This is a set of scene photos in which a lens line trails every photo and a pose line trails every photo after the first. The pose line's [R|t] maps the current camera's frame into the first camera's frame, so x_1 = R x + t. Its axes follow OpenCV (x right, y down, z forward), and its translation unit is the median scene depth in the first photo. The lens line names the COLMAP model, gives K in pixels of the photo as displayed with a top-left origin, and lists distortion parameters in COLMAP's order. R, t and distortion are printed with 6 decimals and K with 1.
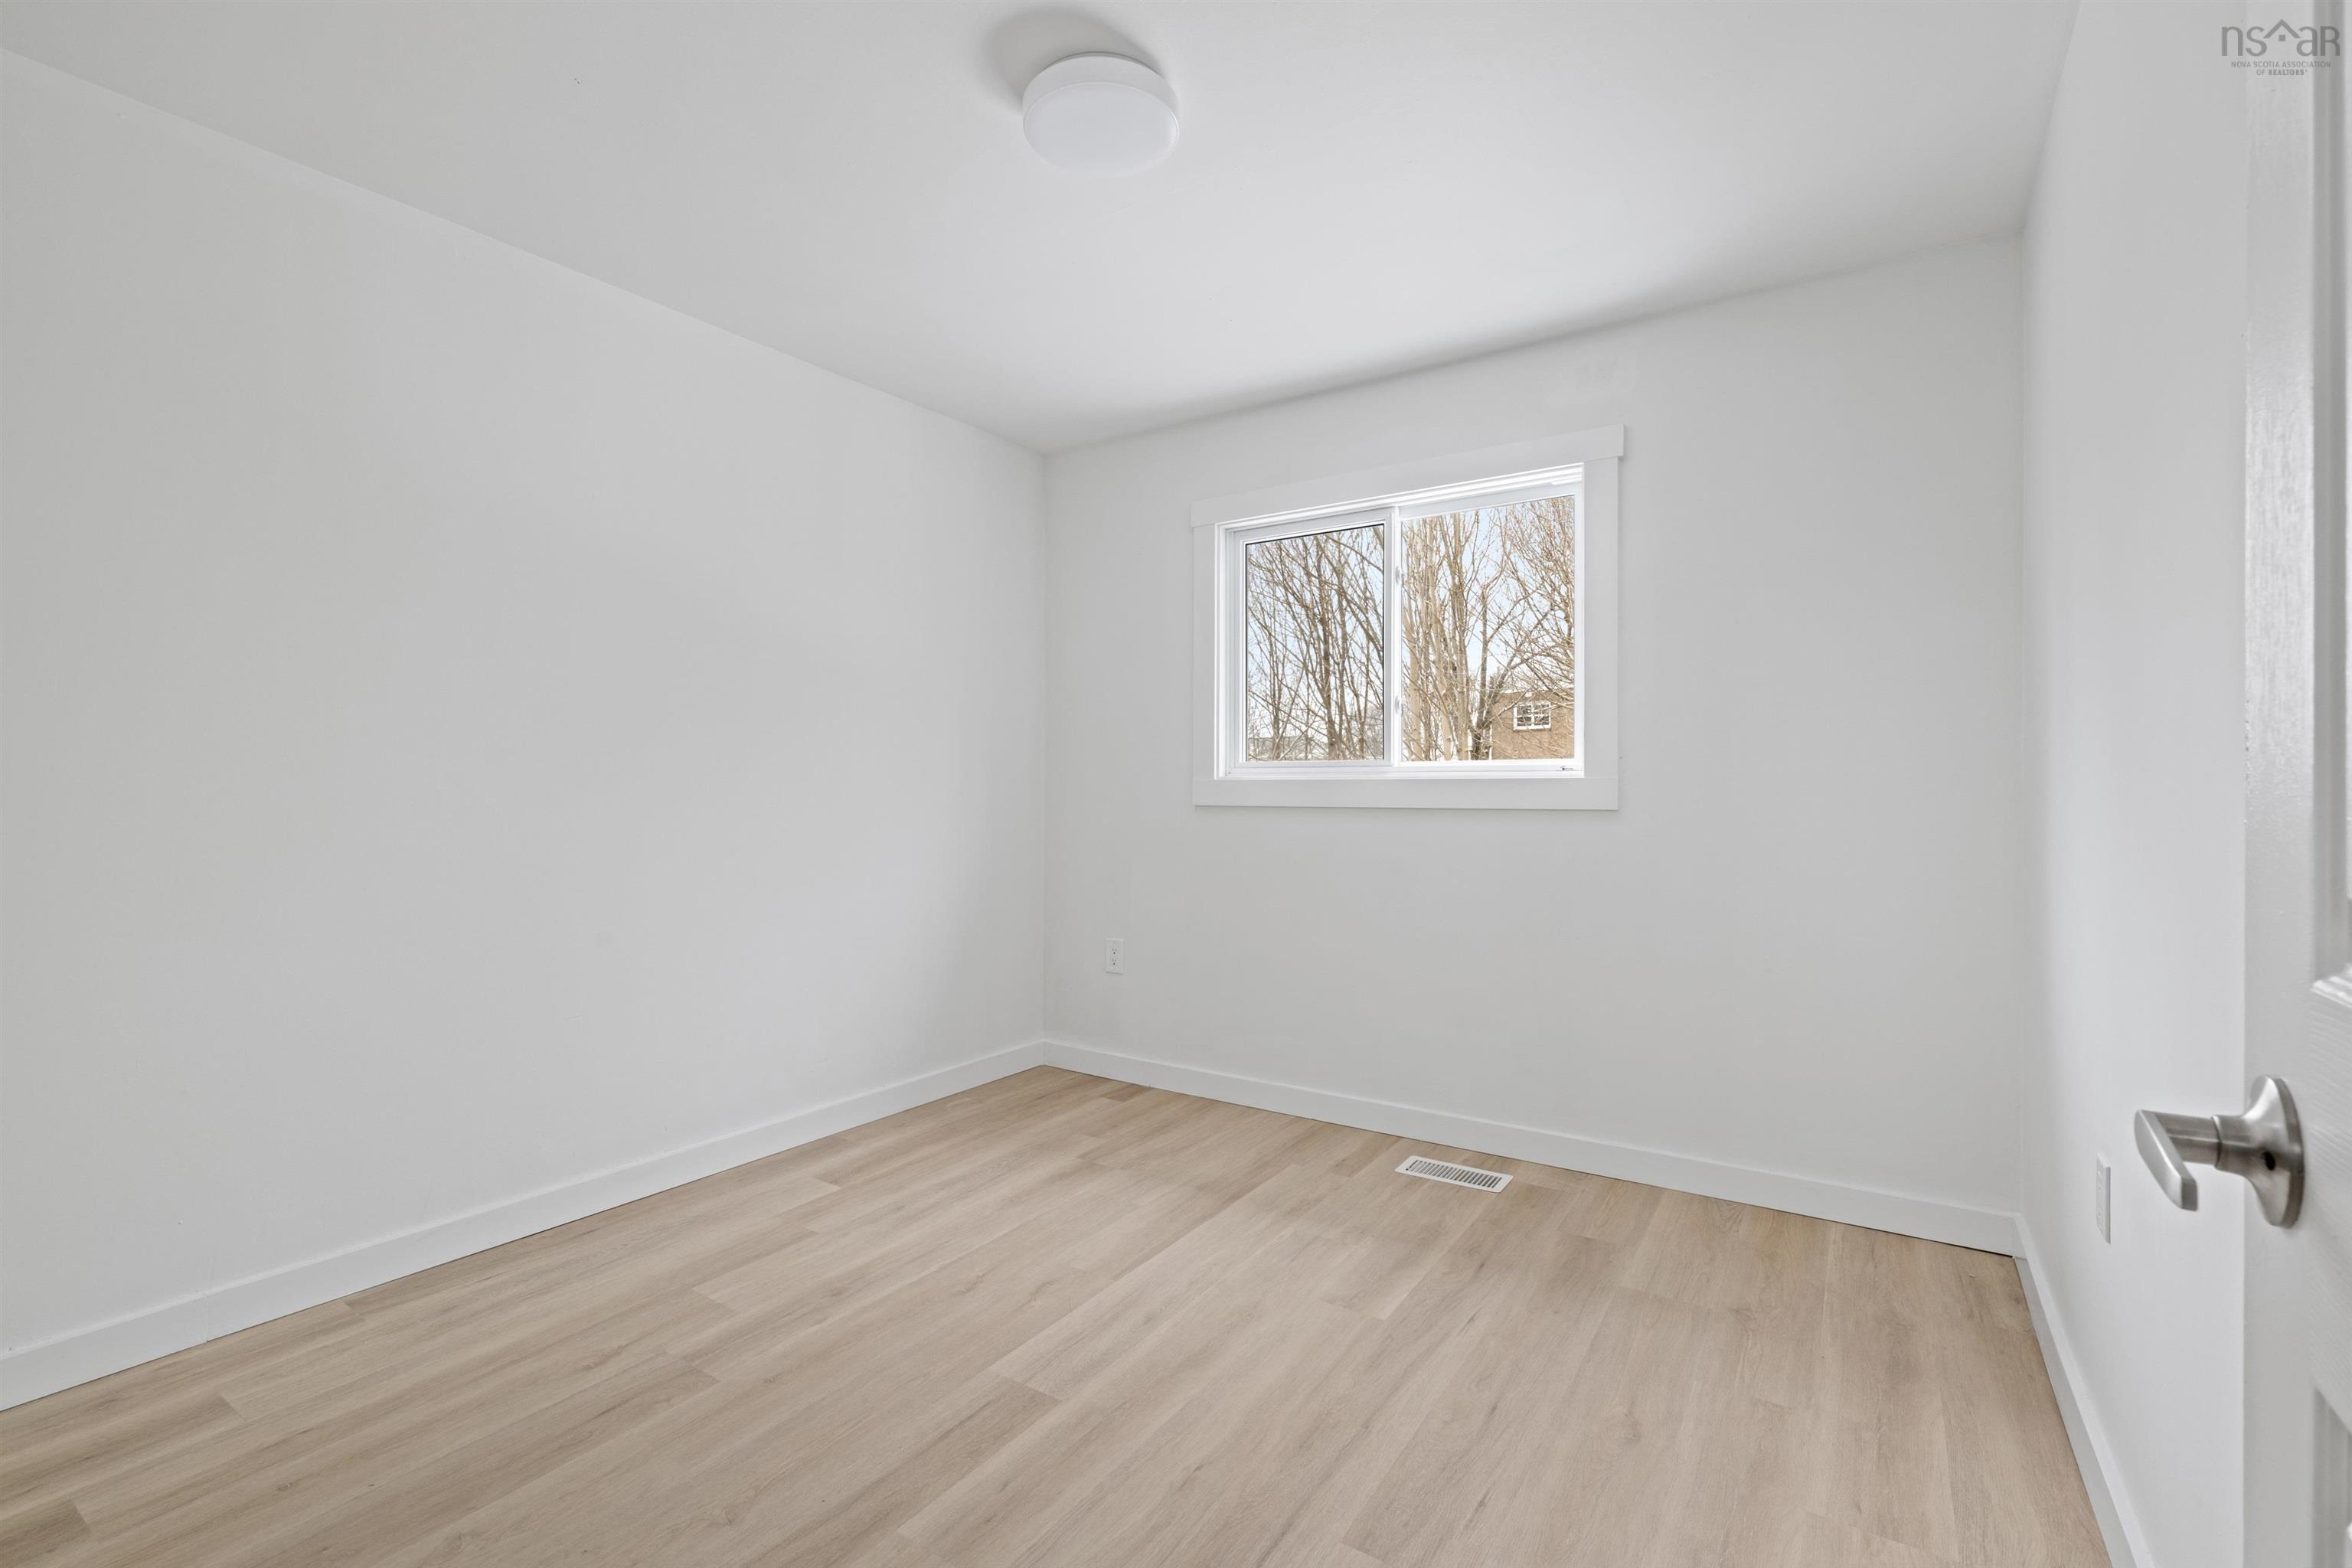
lens RADIAL K [[1059.4, 0, 1175.5], [0, 1059.4, 781.5], [0, 0, 1]] dist [0.002893, 0.000415]
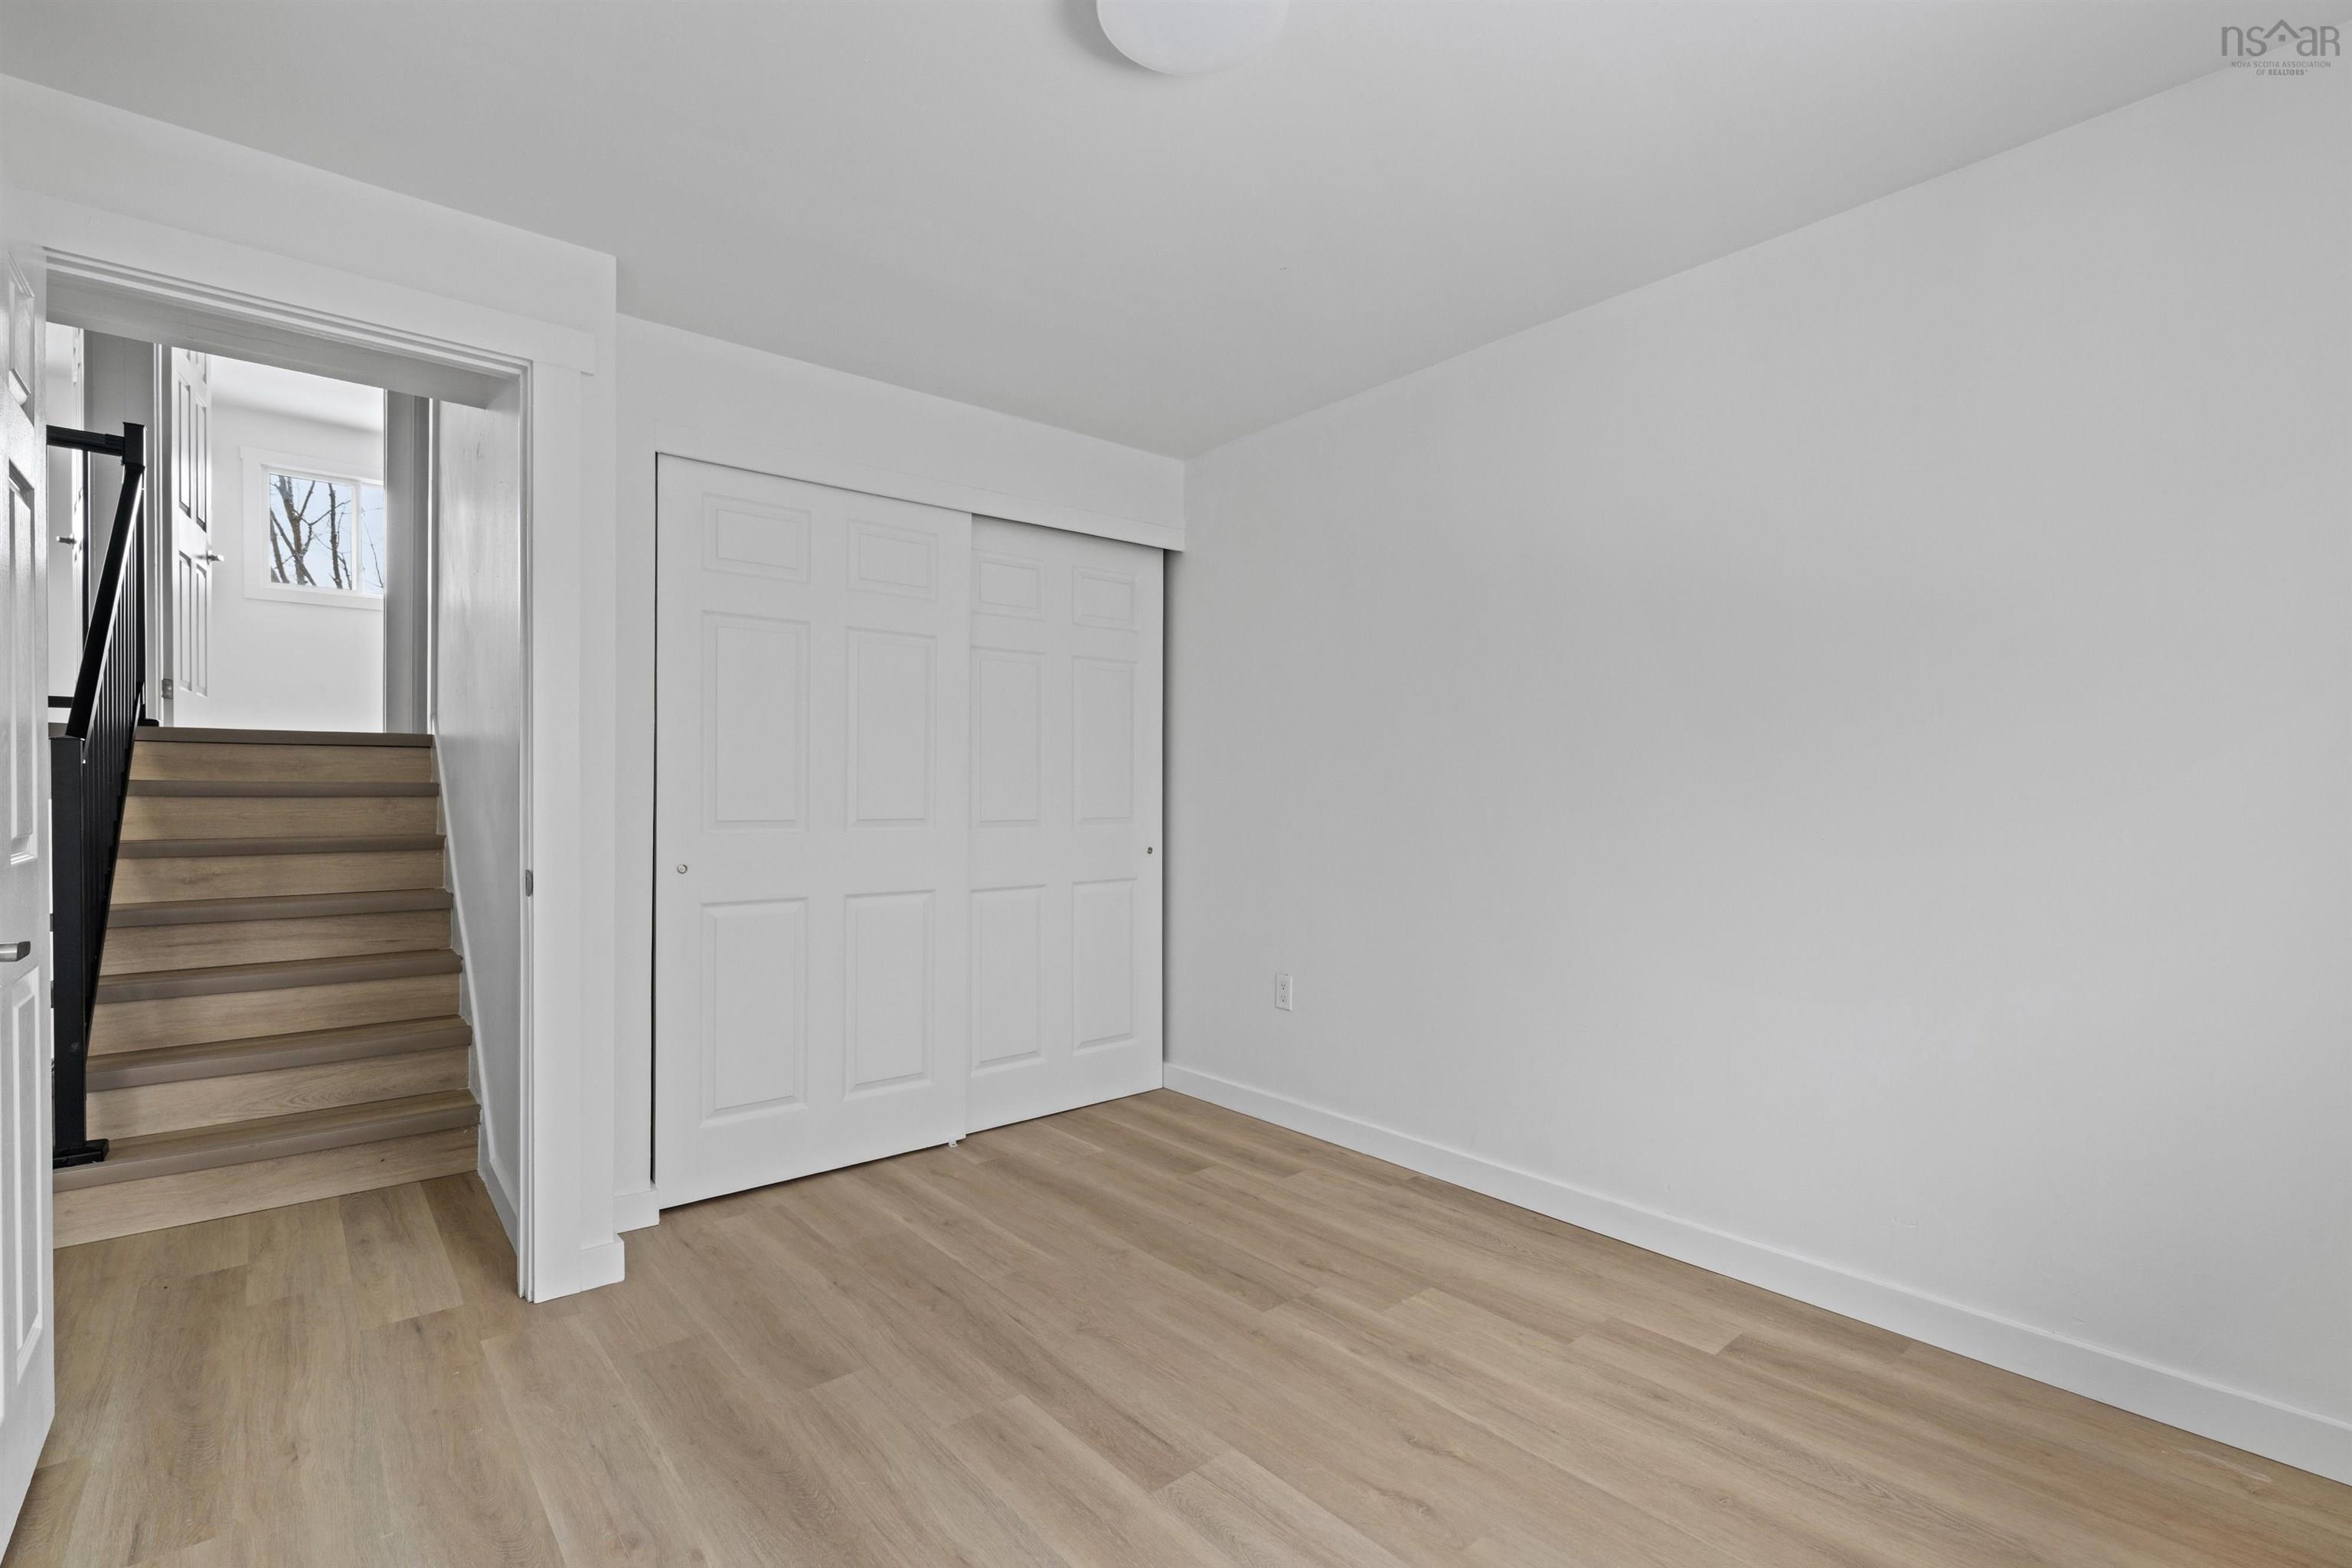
lens RADIAL K [[1059.4, 0, 1168.2], [0, 1059.4, 805.0], [0, 0, 1]] dist [0.002893, 0.000415]
pose [[-0.283650, 0.006165, -0.958908, 0.585817], [0.000937, 0.999981, 0.006152, -0.003669], [0.958927, 0.000846, -0.283650, 0.995631]]
